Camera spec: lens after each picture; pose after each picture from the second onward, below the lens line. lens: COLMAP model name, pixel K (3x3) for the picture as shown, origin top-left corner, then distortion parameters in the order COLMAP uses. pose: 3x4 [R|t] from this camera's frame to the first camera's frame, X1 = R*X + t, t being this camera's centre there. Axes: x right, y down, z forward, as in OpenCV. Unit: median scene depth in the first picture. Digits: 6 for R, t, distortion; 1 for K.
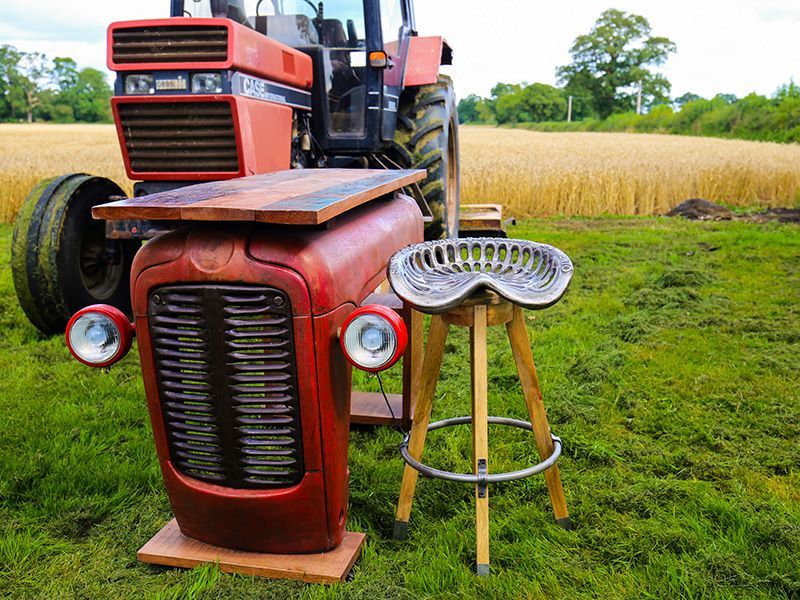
lens RADIAL K [[864.1, 0, 403.0], [0, 864.1, 298.7], [0, 0, 1]] dist [0.038039, 0.000000]
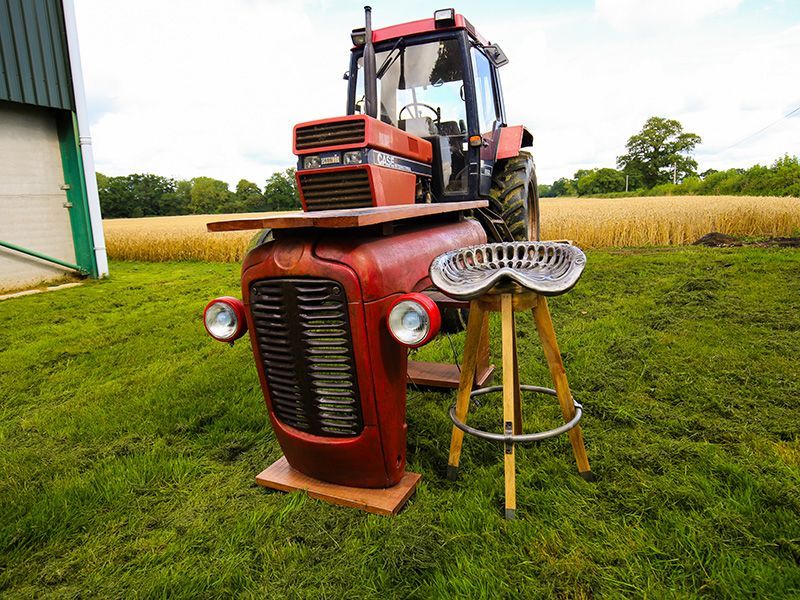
lens RADIAL K [[520.8, 0, 397.9], [0, 520.8, 298.5], [0, 0, 1]] dist [-0.014666, 0.001970]
pose [[0.973983, -0.009545, -0.226422, 0.082645], [0.006028, 0.999850, -0.016223, 0.019336], [0.226543, 0.014436, 0.973894, 0.200323]]
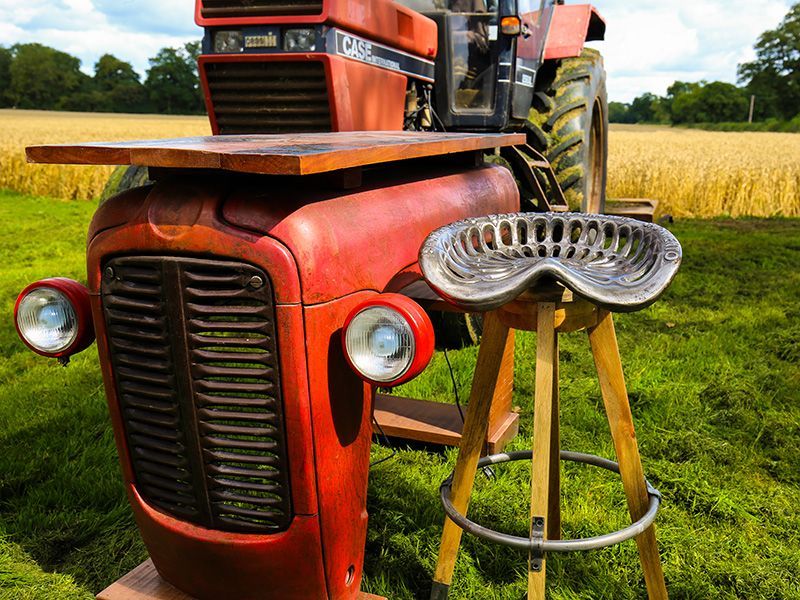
lens RADIAL K [[864.1, 0, 437.4], [0, 864.1, 303.3], [0, 0, 1]] dist [0.041143, 0.000000]
pose [[0.988182, 0.049120, -0.145205, 0.080584], [-0.047961, 0.998783, 0.011472, 0.003451], [0.145592, -0.004372, 0.989335, 0.215801]]
